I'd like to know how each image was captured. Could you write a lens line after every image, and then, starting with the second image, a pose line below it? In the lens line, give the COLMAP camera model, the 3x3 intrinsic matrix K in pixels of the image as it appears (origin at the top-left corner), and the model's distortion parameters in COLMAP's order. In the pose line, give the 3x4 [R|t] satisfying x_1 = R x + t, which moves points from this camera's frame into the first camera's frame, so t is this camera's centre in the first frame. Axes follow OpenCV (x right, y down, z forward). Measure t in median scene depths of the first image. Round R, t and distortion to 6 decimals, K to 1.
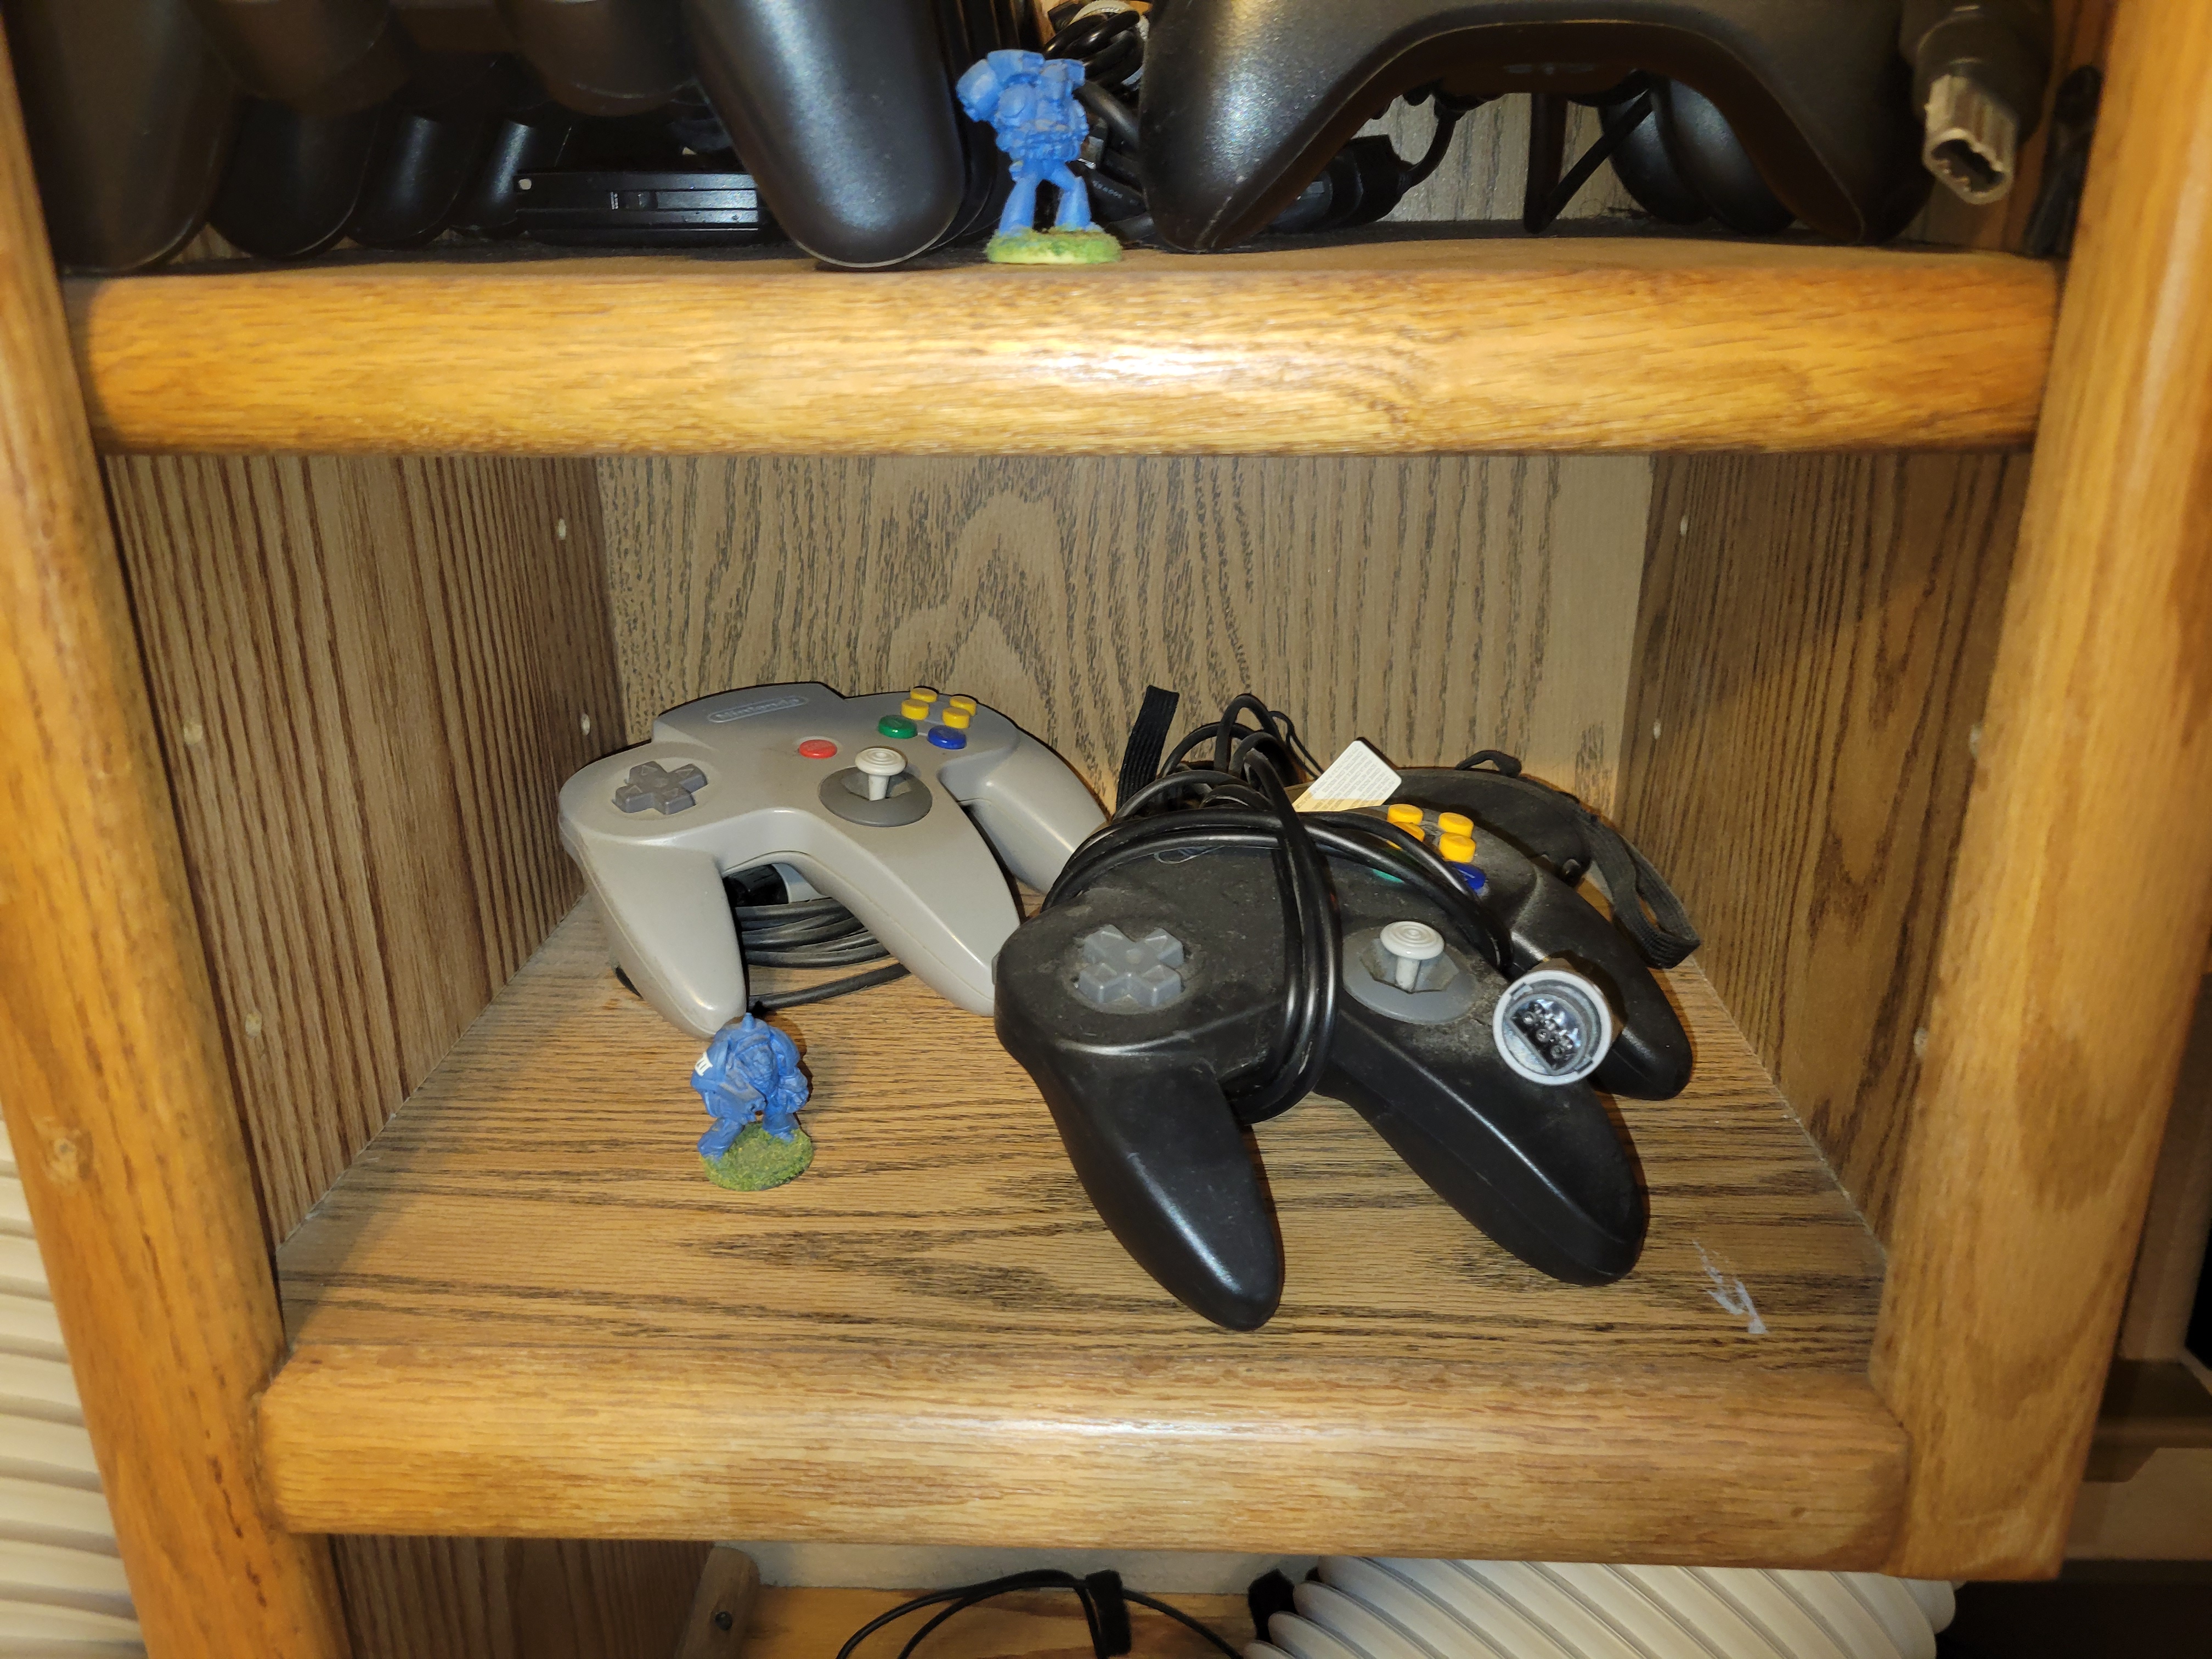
lens RADIAL K [[1675.8, 0, 1099.1], [0, 1675.8, 824.4], [0, 0, 1]] dist [0.016666, -0.007627]
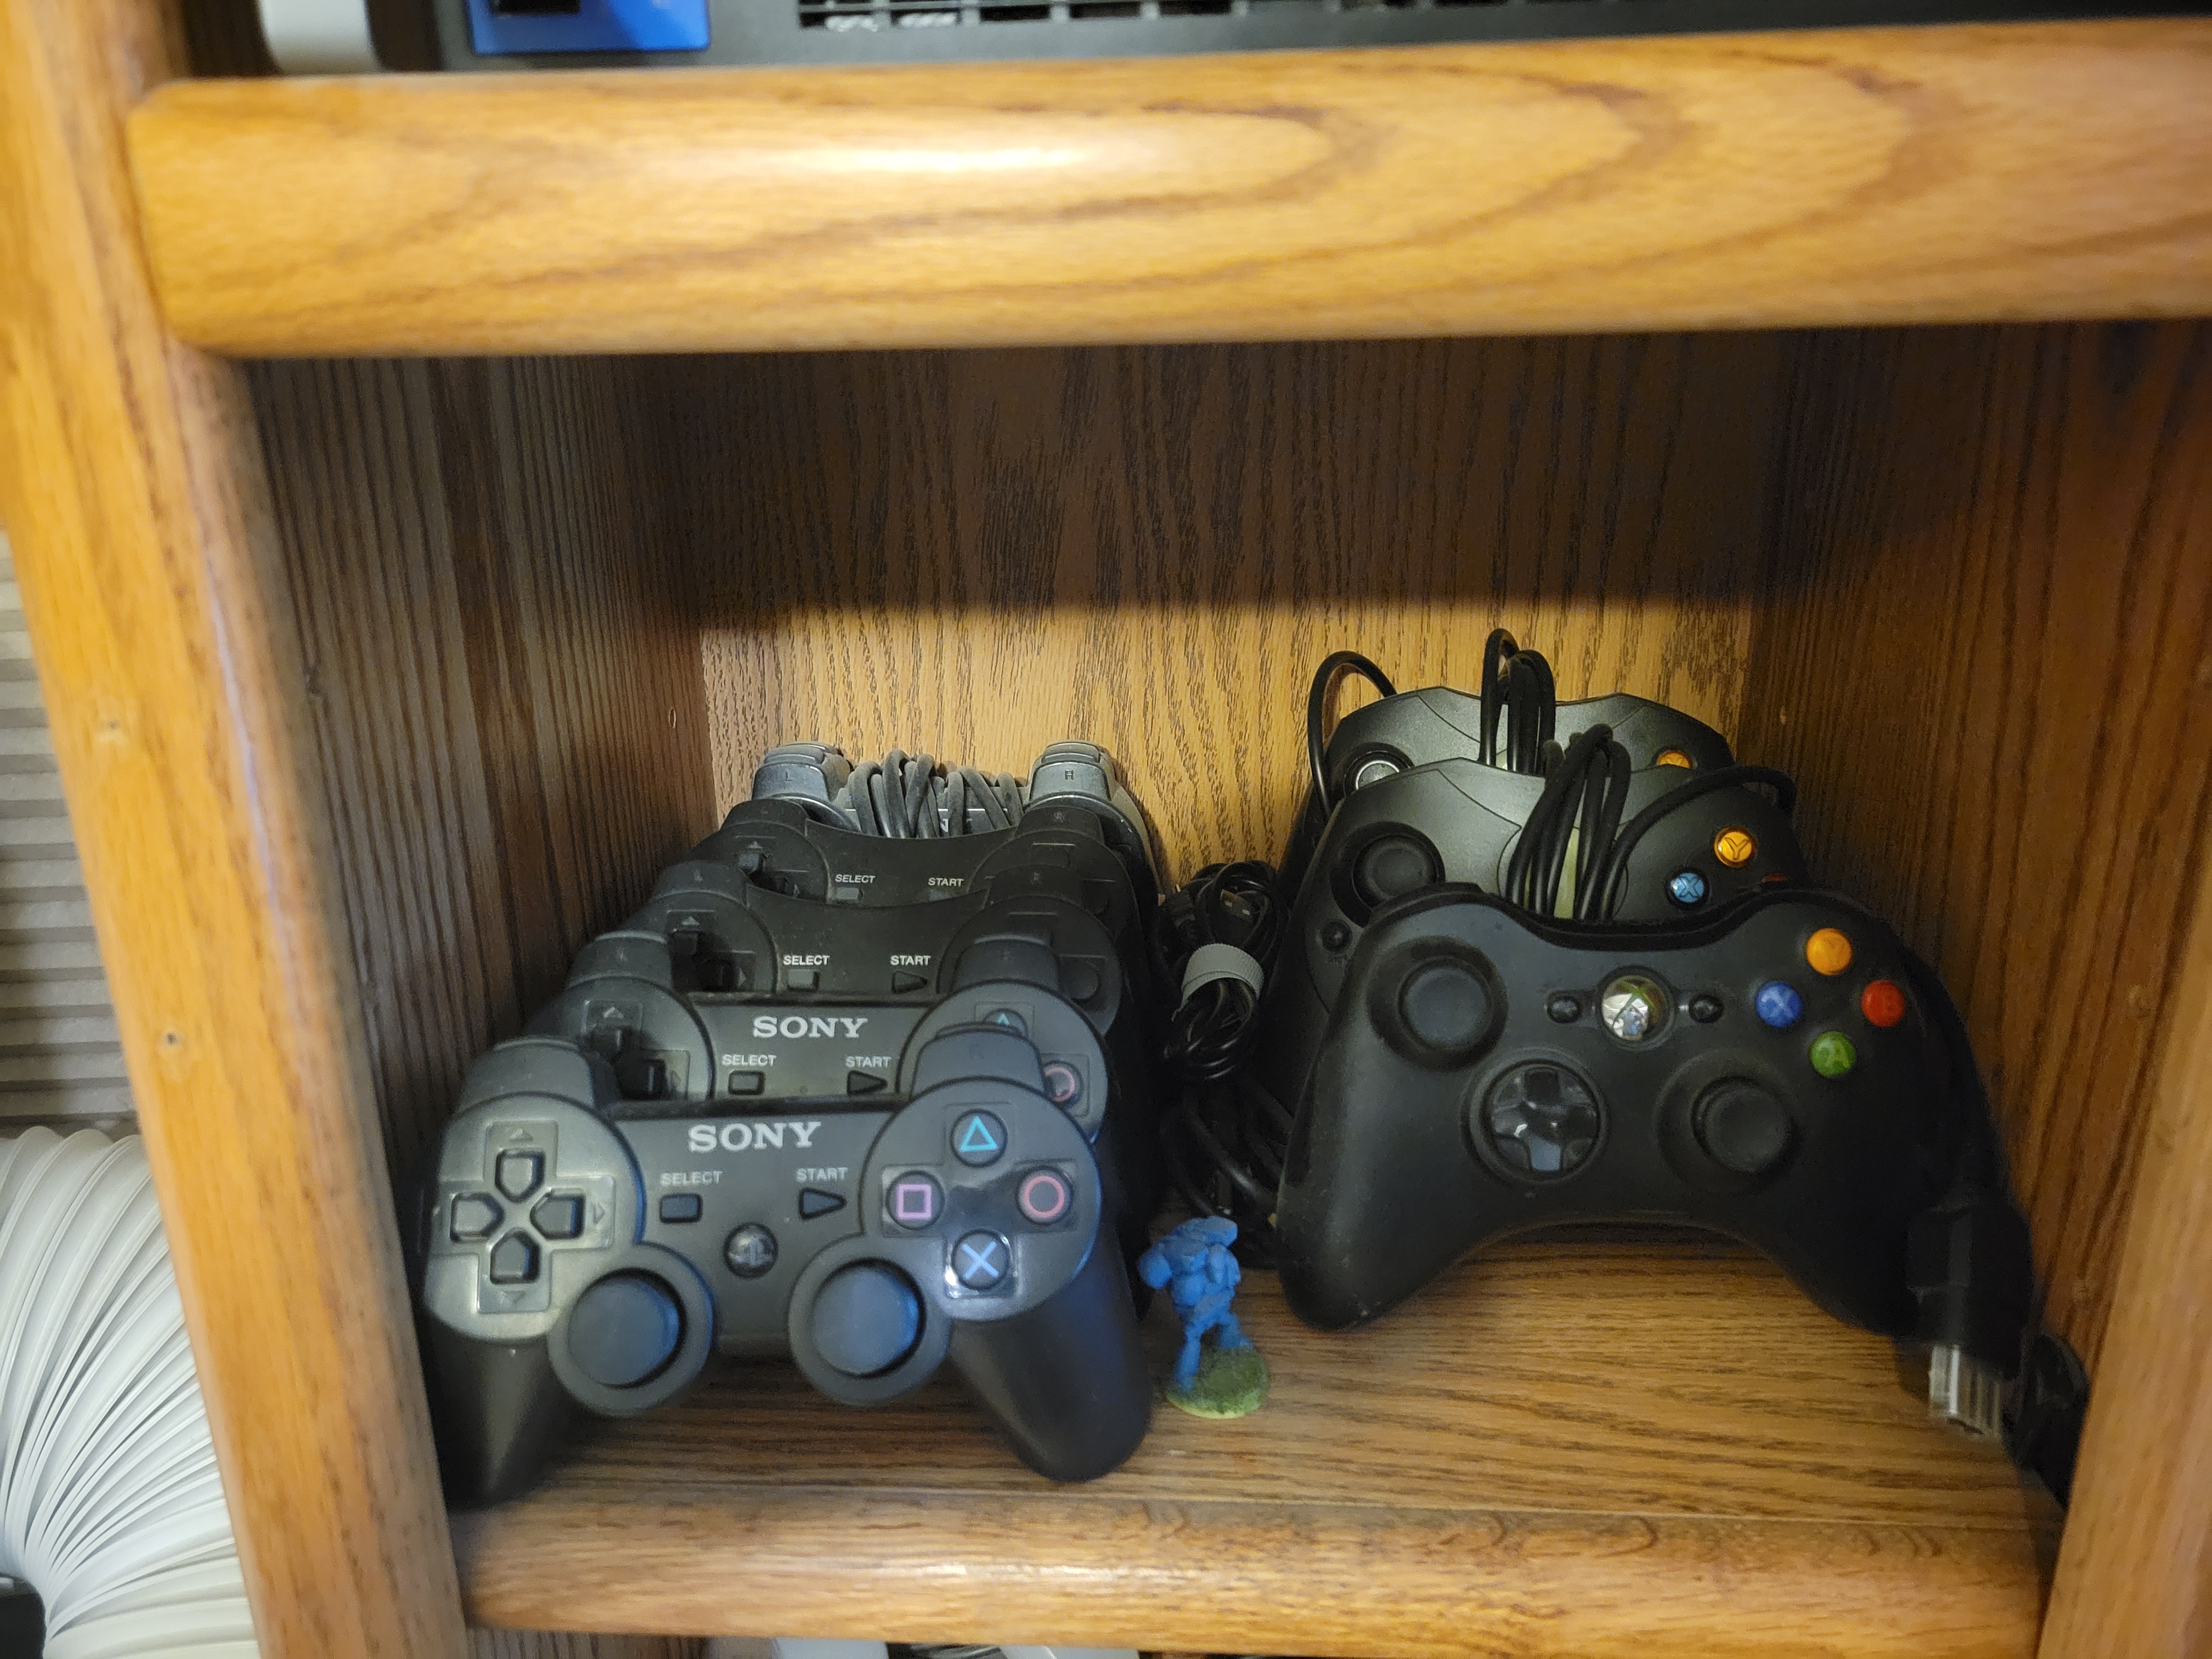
lens RADIAL K [[1693.9, 0, 1077.3], [0, 1693.9, 838.0], [0, 0, 1]] dist [0.011473, -0.003820]
pose [[0.999852, -0.002991, -0.016960, -0.124020], [0.002547, 0.999654, -0.026175, -0.832993], [0.017032, 0.026128, 0.999513, -0.291020]]
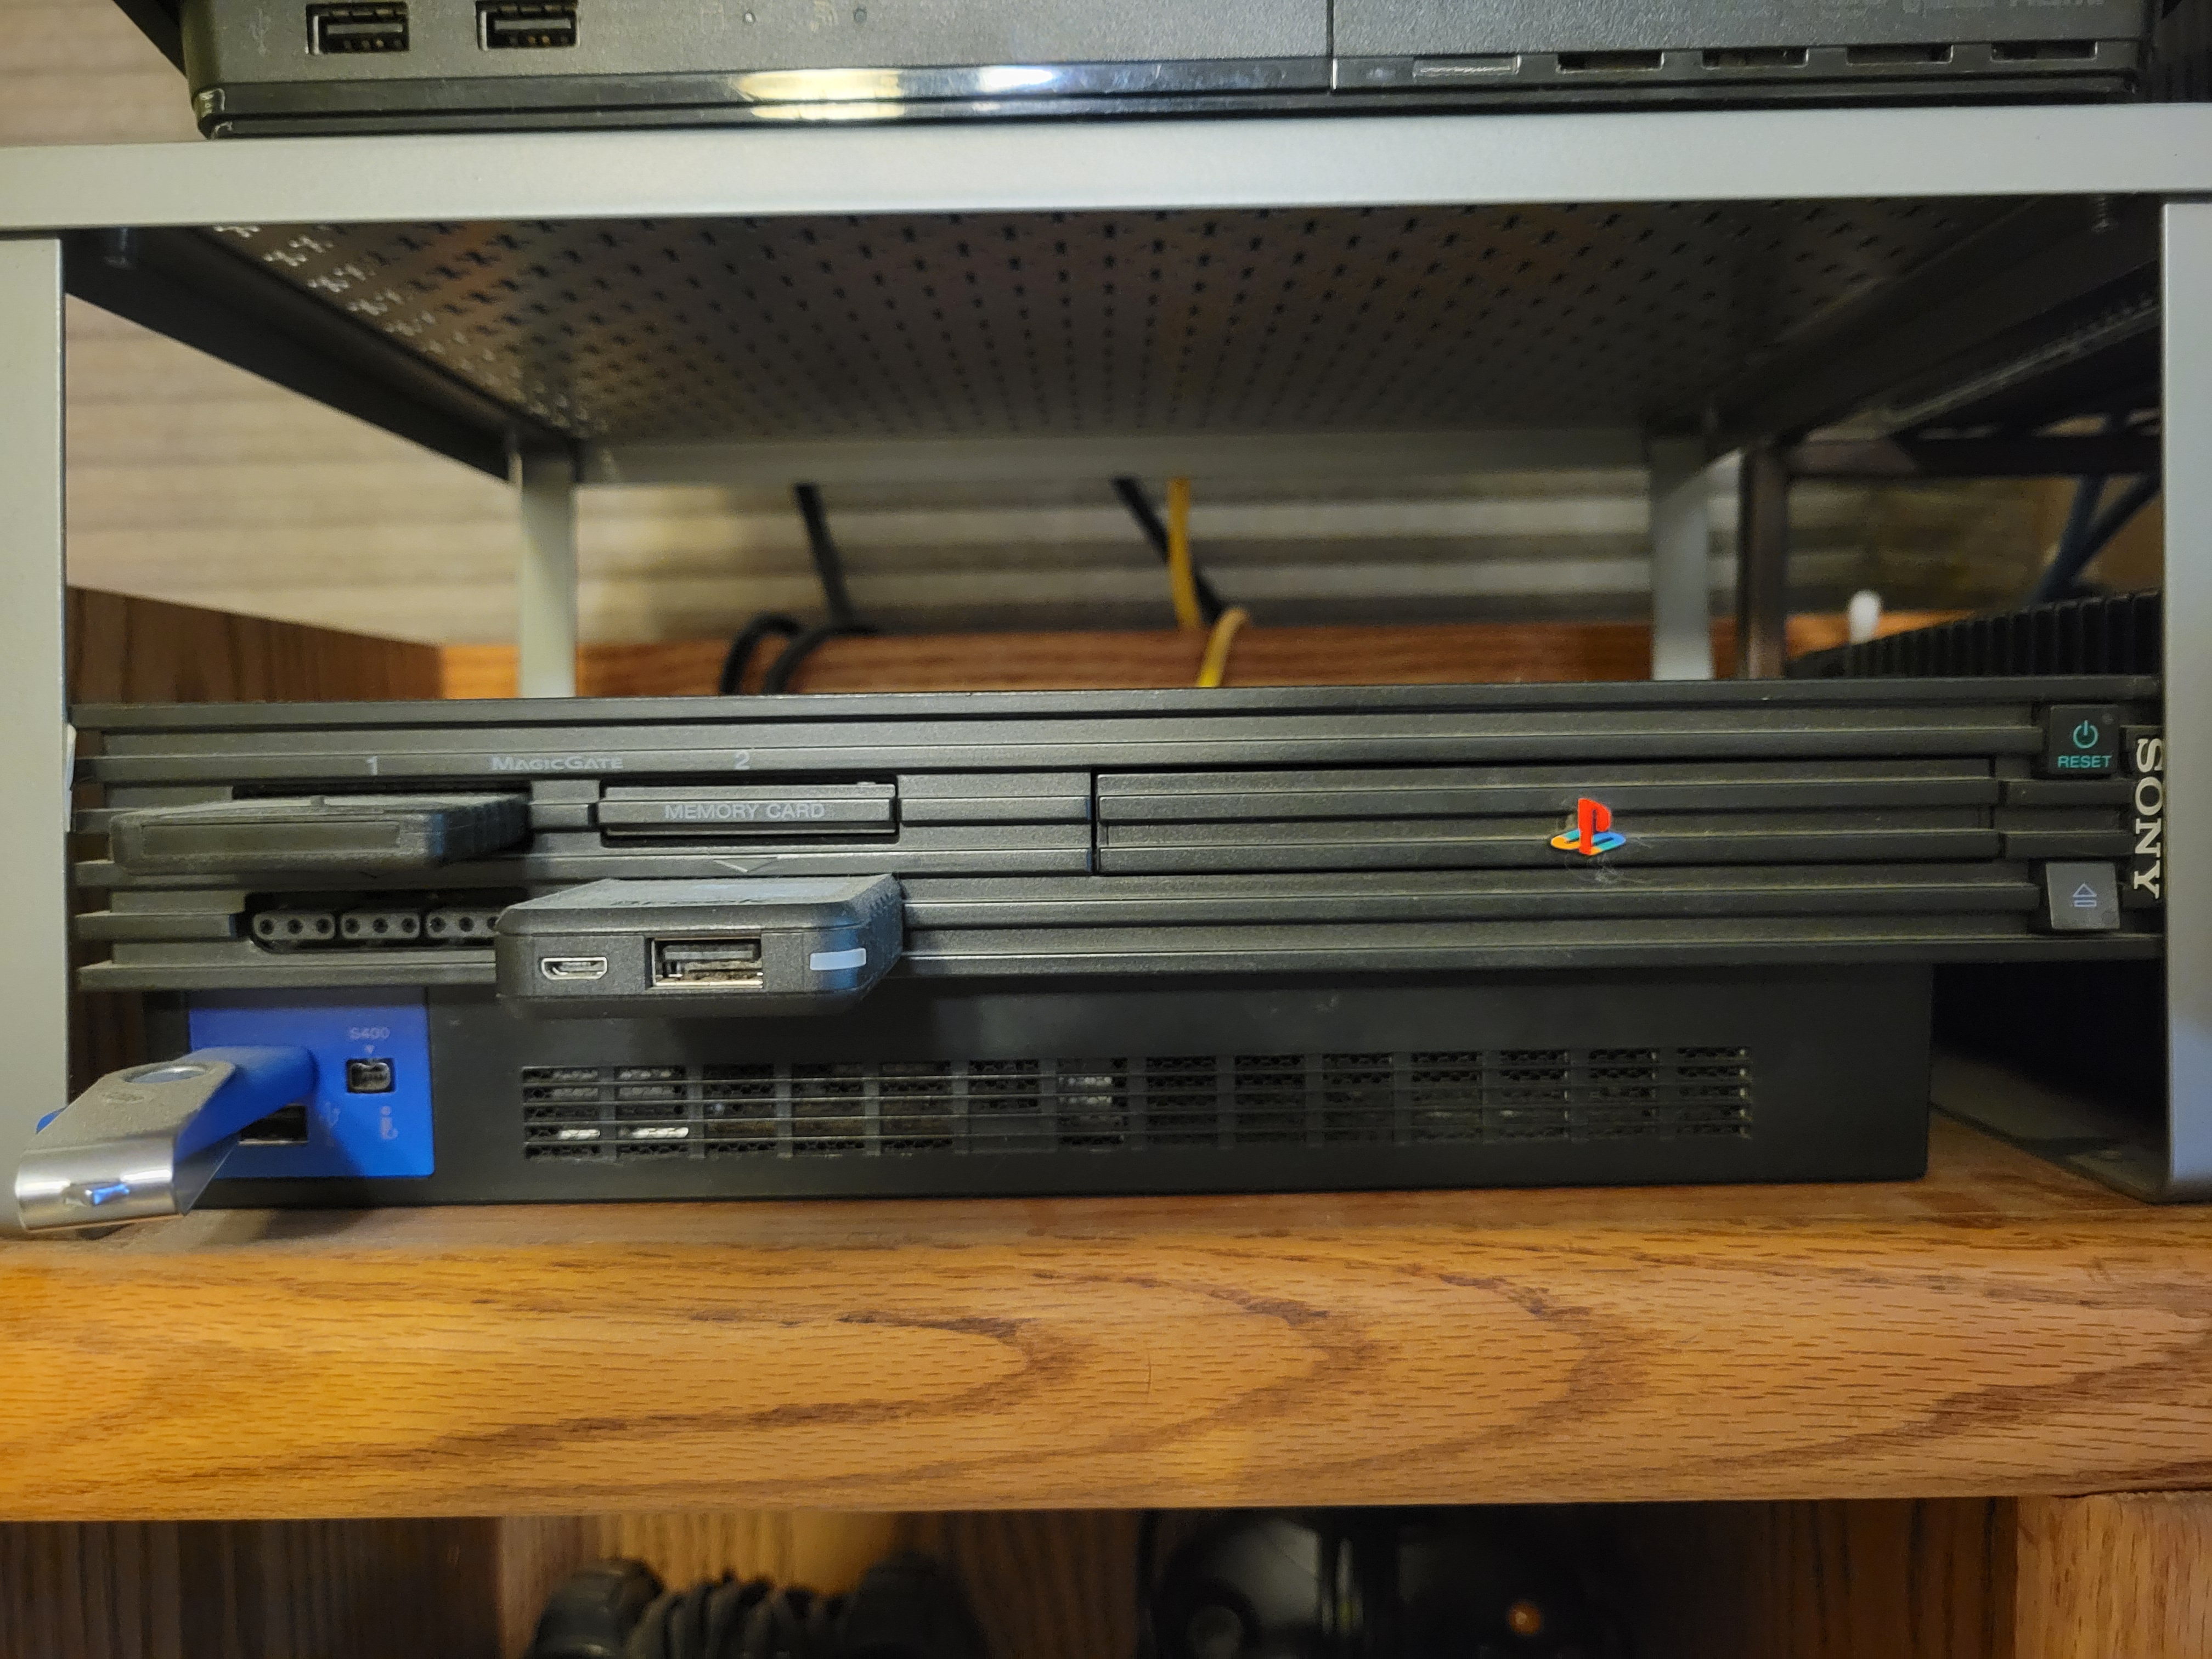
lens RADIAL K [[1693.9, 0, 1077.3], [0, 1693.9, 838.0], [0, 0, 1]] dist [0.011473, -0.003820]
pose [[0.999322, -0.003590, 0.036649, -0.013303], [0.014679, 0.951586, -0.307033, -1.191078], [-0.033773, 0.307363, 0.950993, -0.340980]]
